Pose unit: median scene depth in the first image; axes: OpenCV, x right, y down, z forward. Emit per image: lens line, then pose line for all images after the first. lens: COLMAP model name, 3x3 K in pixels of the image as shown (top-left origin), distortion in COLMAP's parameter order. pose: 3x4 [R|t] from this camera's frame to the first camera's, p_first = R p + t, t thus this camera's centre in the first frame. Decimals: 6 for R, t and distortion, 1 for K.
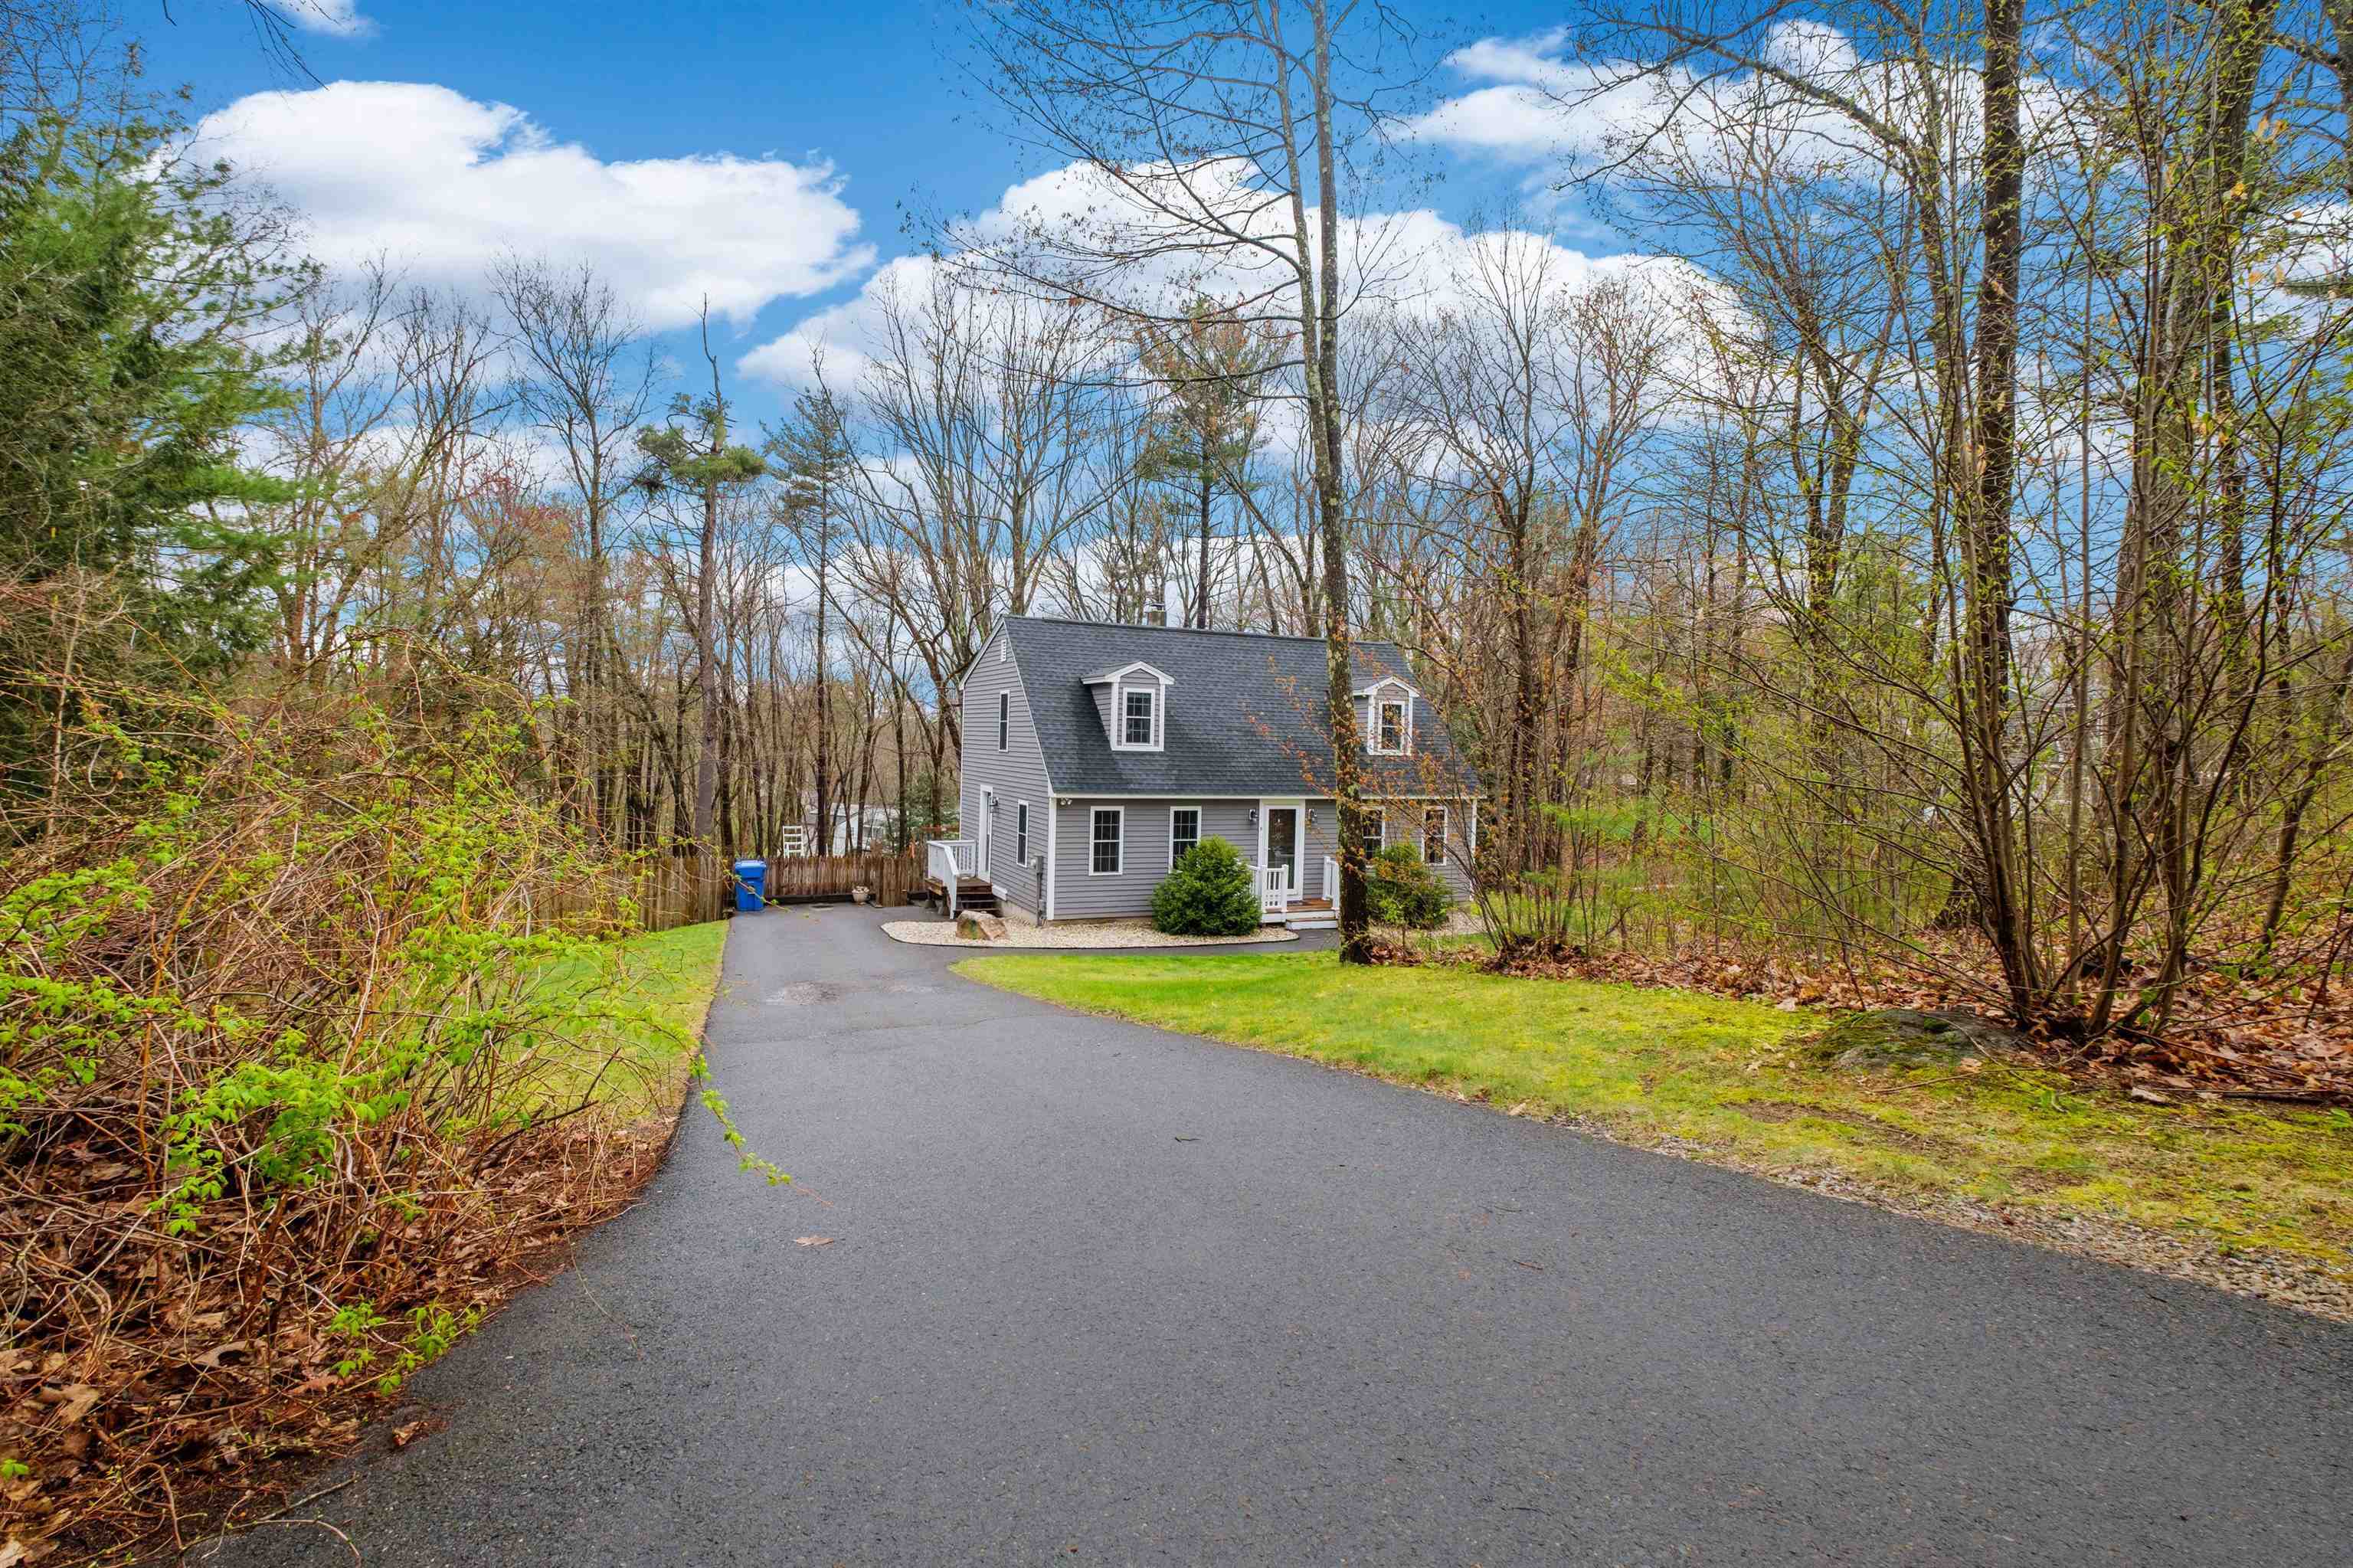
lens RADIAL K [[1061.8, 0, 1175.2], [0, 1061.8, 792.4], [0, 0, 1]] dist [0.000999, -0.000328]
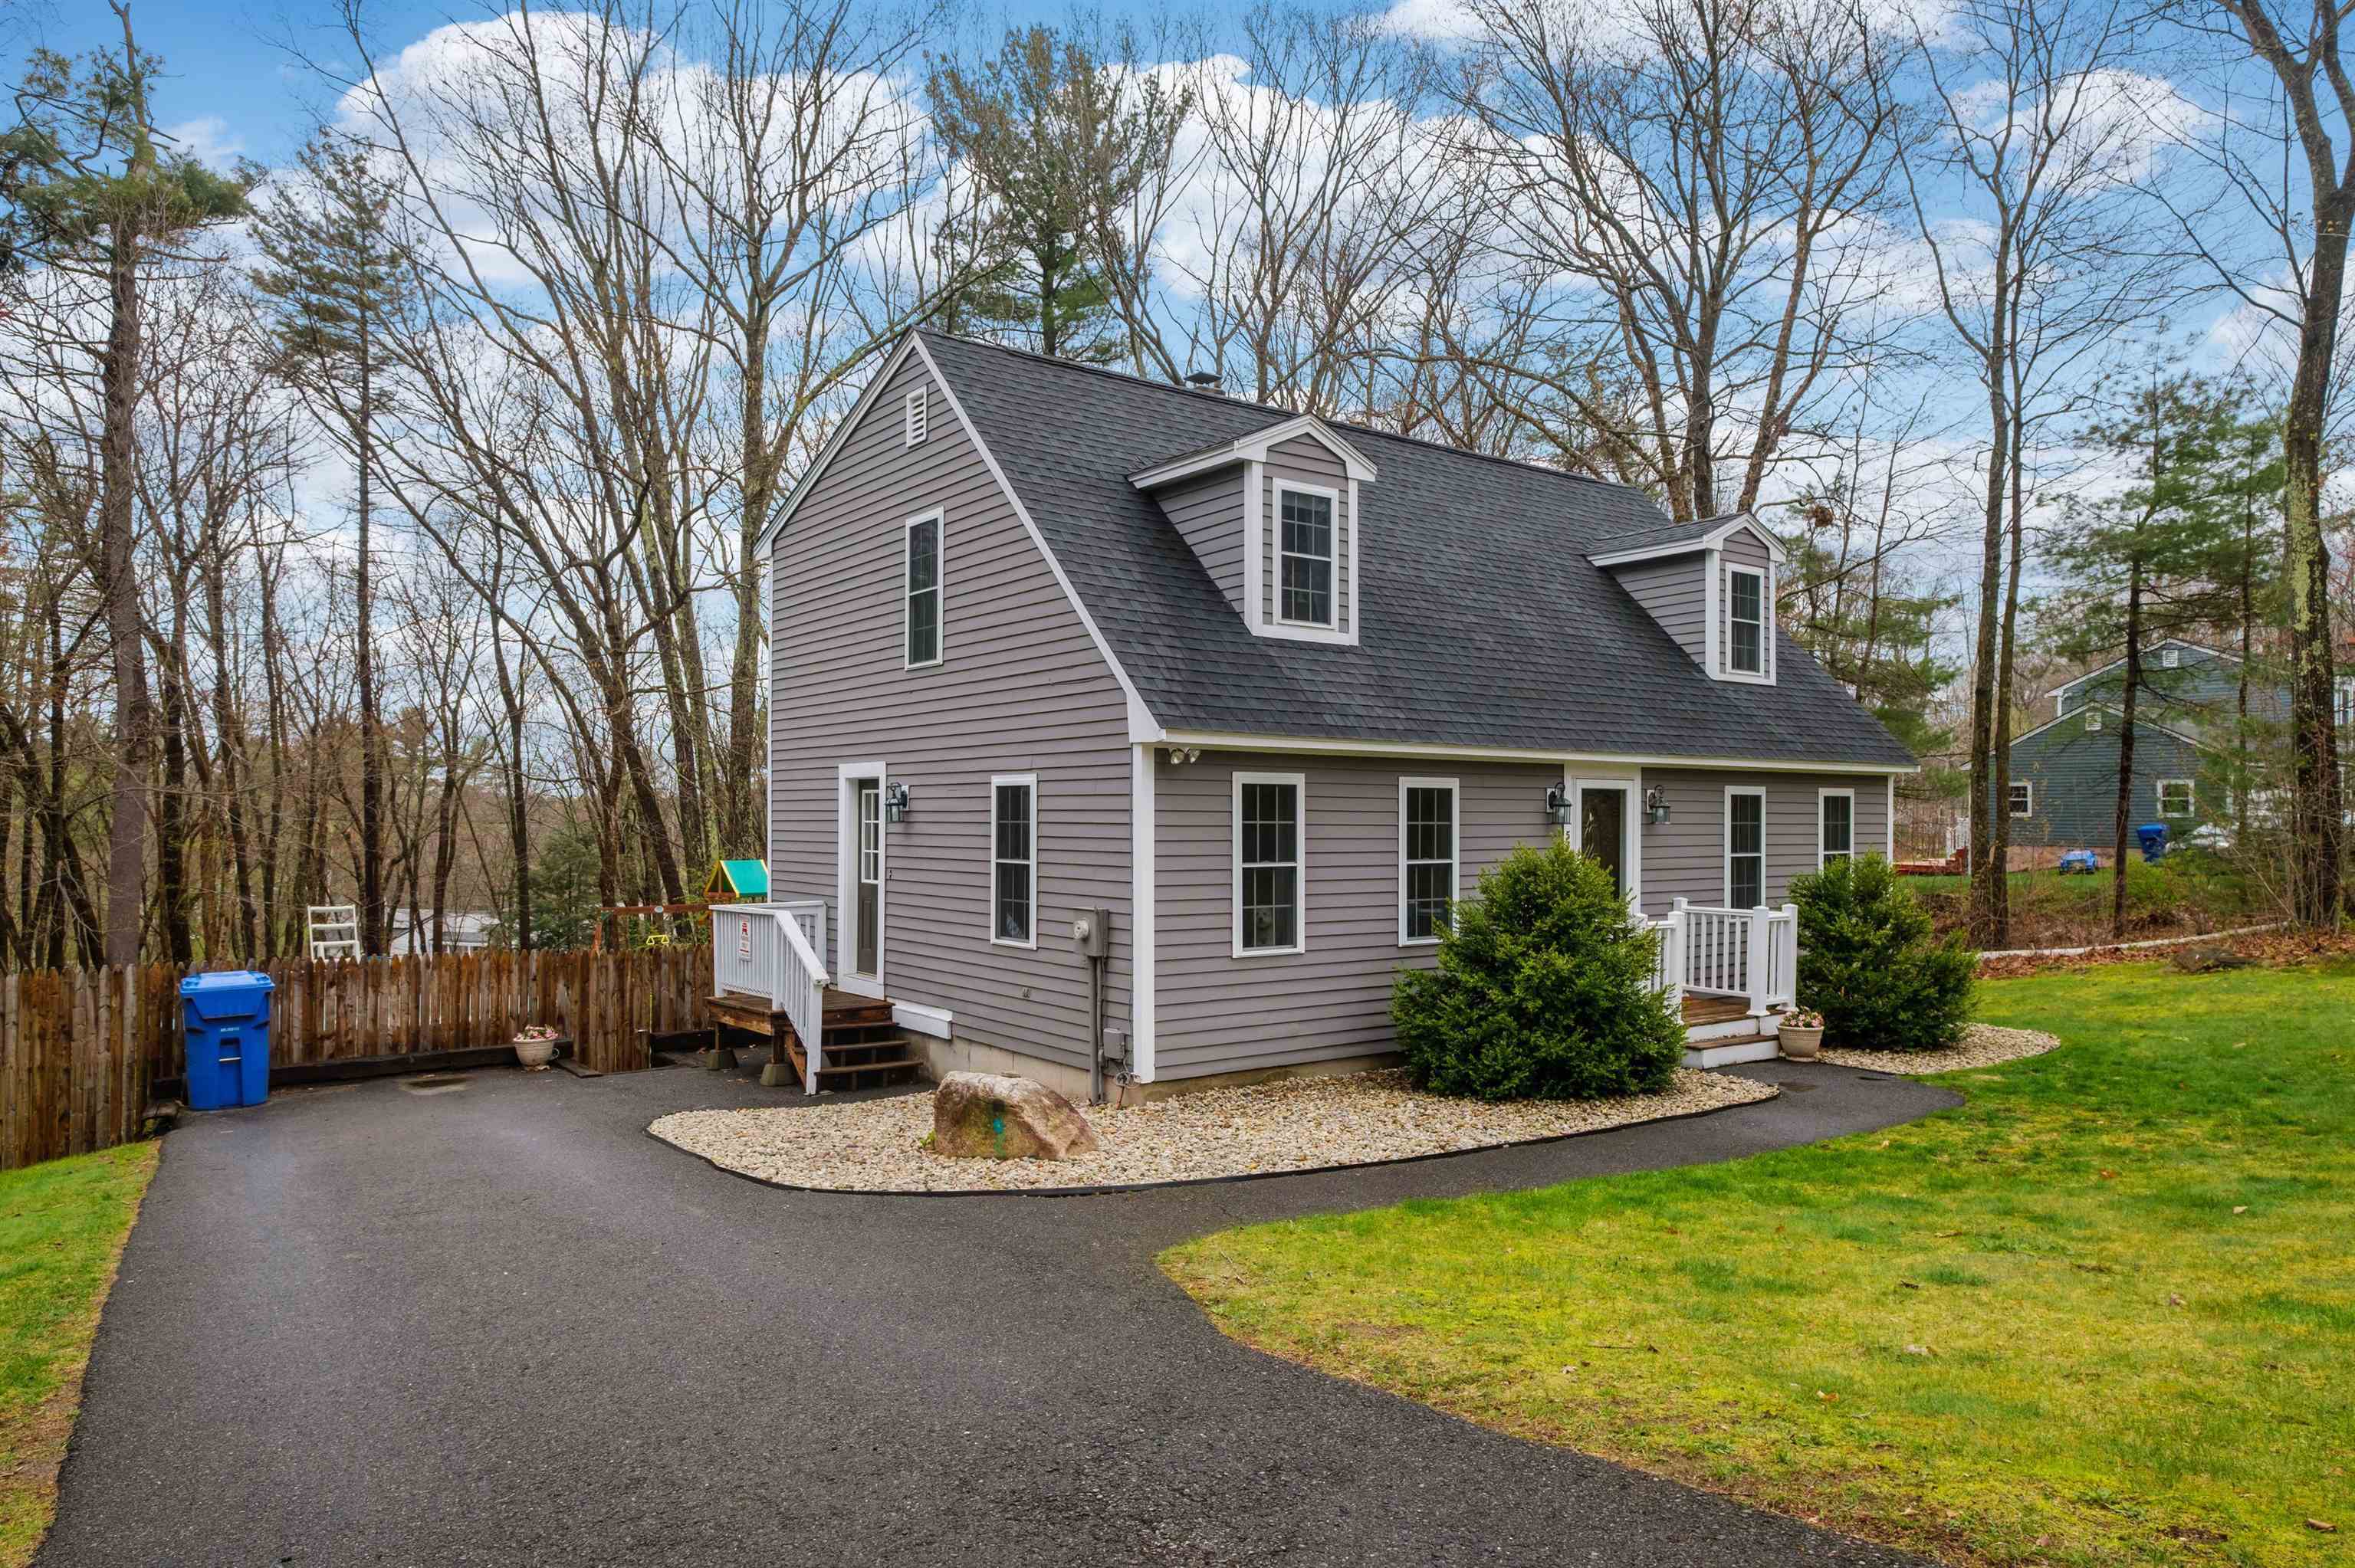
lens RADIAL K [[1451.5, 0, 1190.1], [0, 1451.5, 850.7], [0, 0, 1]] dist [0.001282, 0.001175]
pose [[0.978675, -0.030503, 0.203139, -0.188972], [0.034731, 0.999247, -0.017281, 0.046576], [-0.202459, 0.023968, 0.978997, 0.476588]]
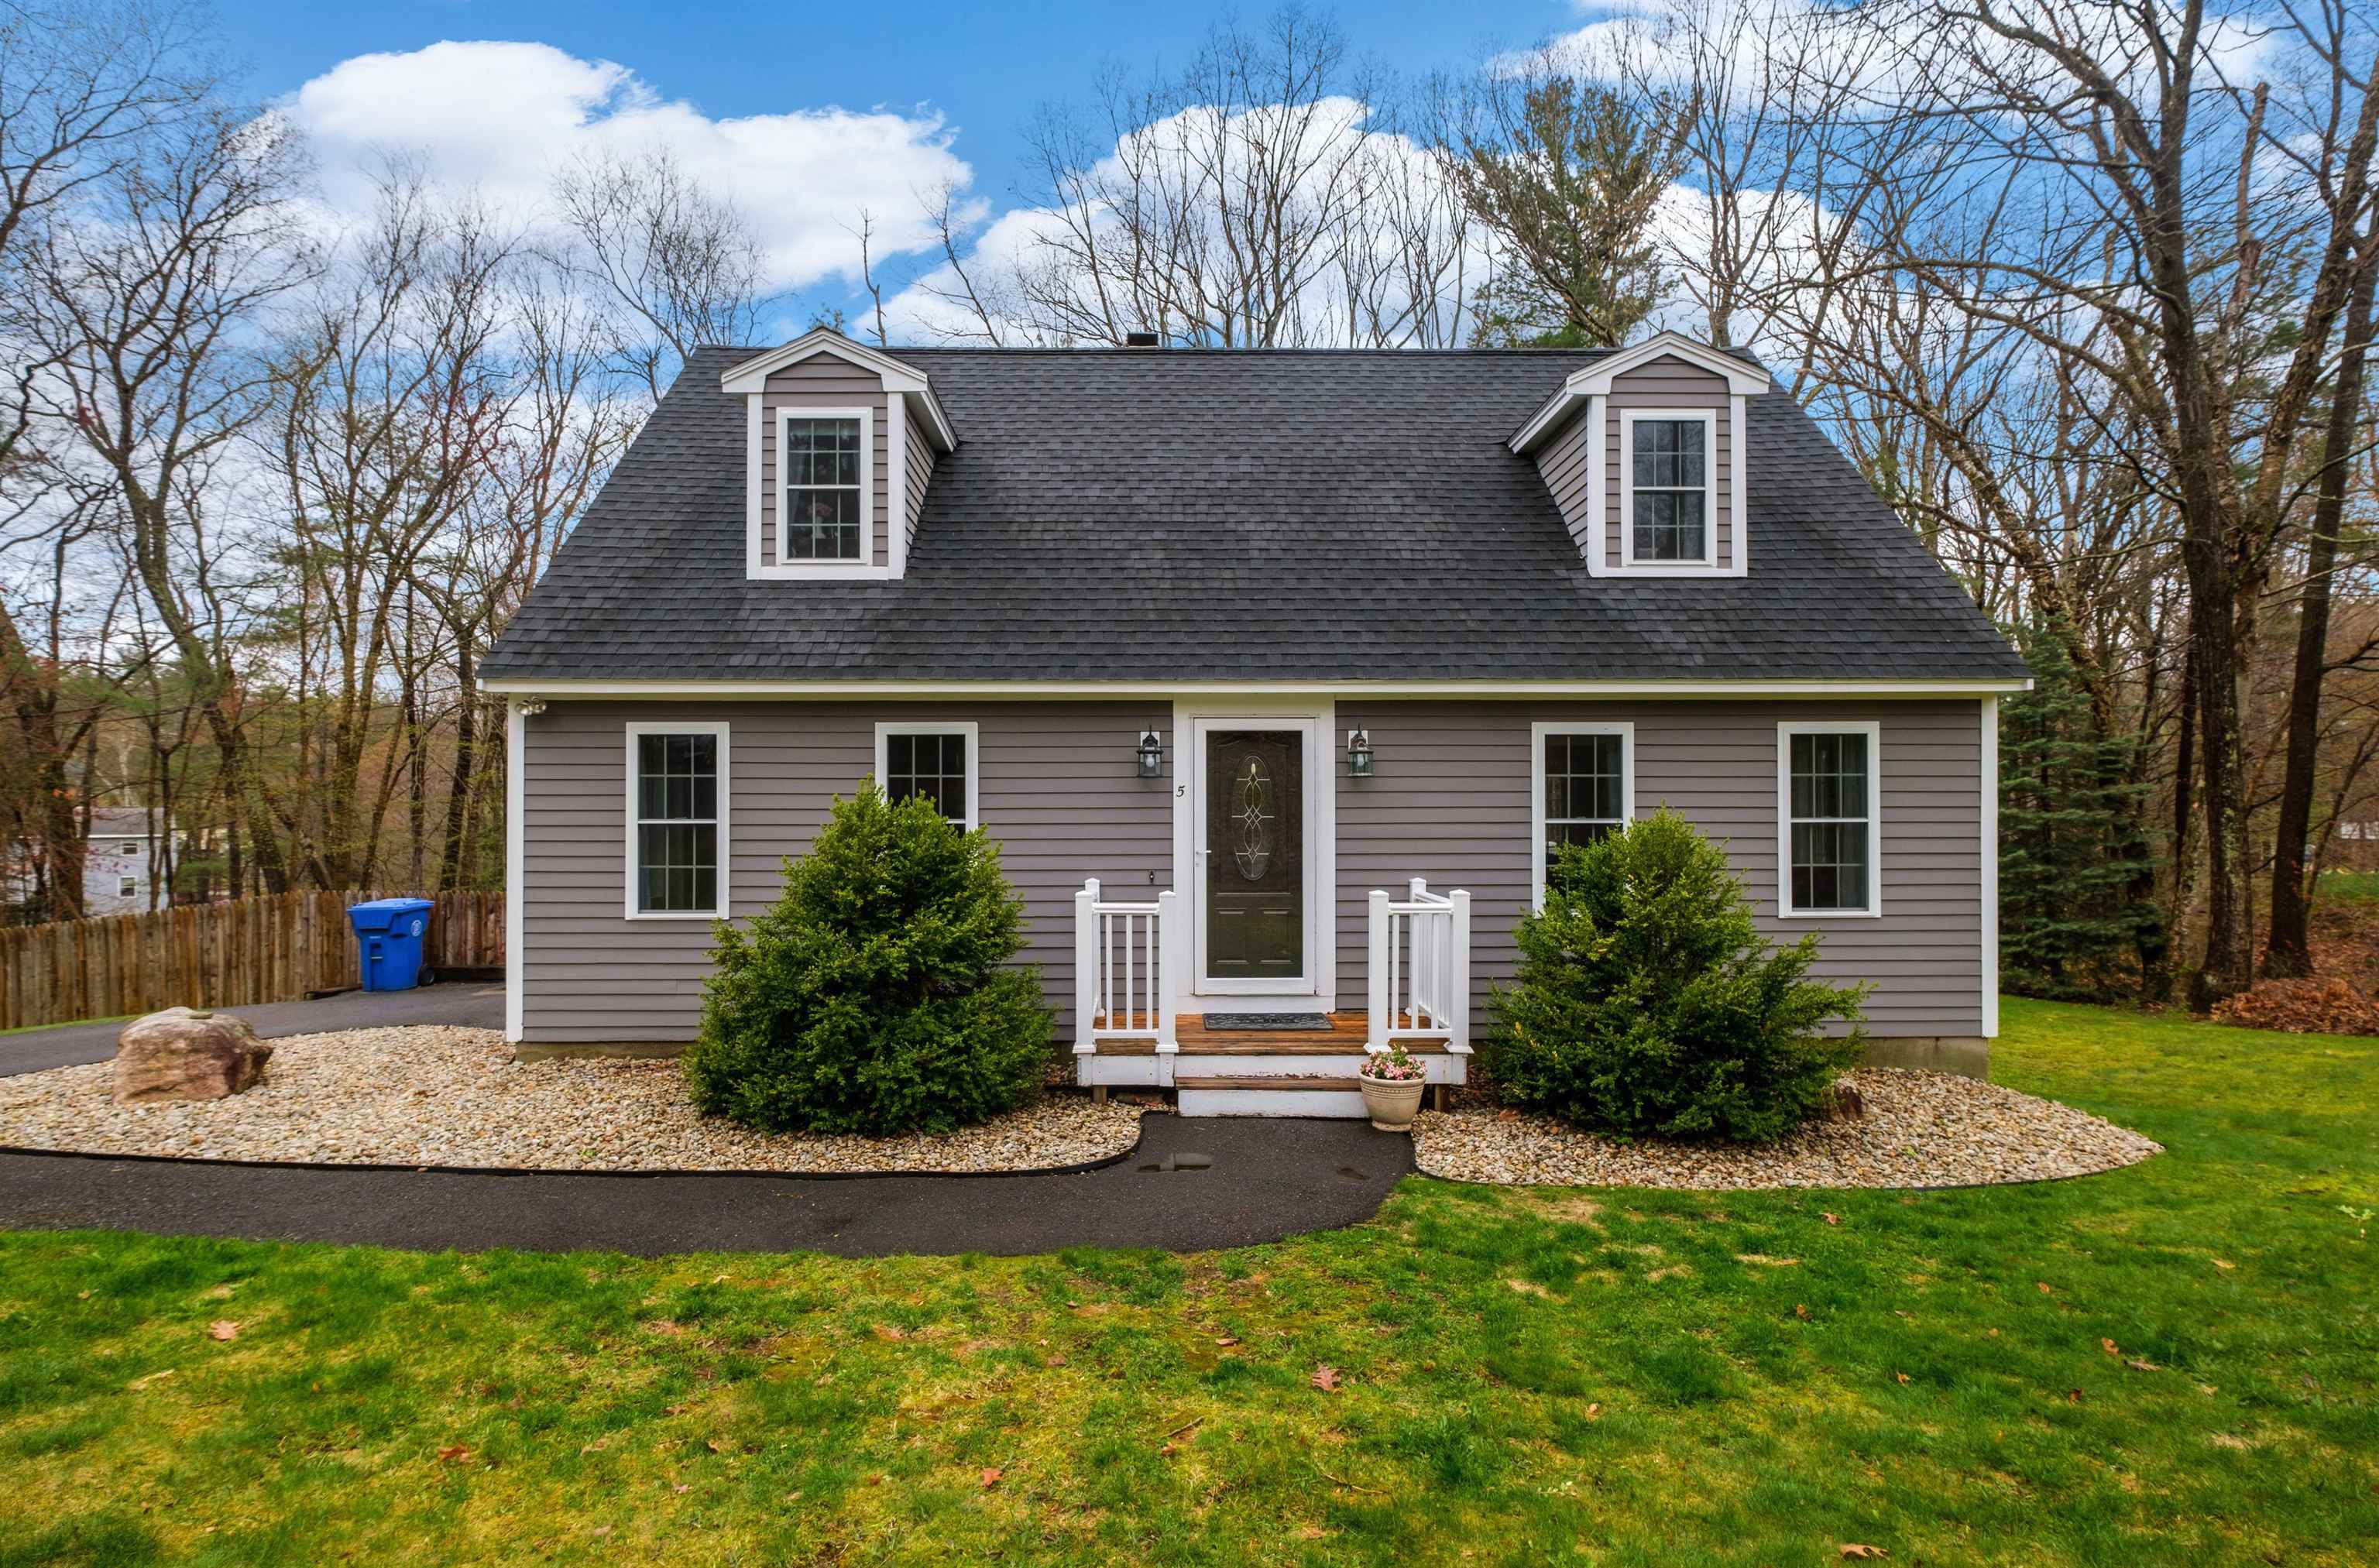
lens RADIAL K [[1204.1, 0, 1182.4], [0, 1204.1, 764.7], [0, 0, 1]] dist [0.006261, 0.000247]
pose [[0.913599, -0.034766, -0.405127, 0.239827], [0.010735, 0.998053, -0.061439, 0.050906], [0.406474, 0.051782, 0.912194, 0.671438]]
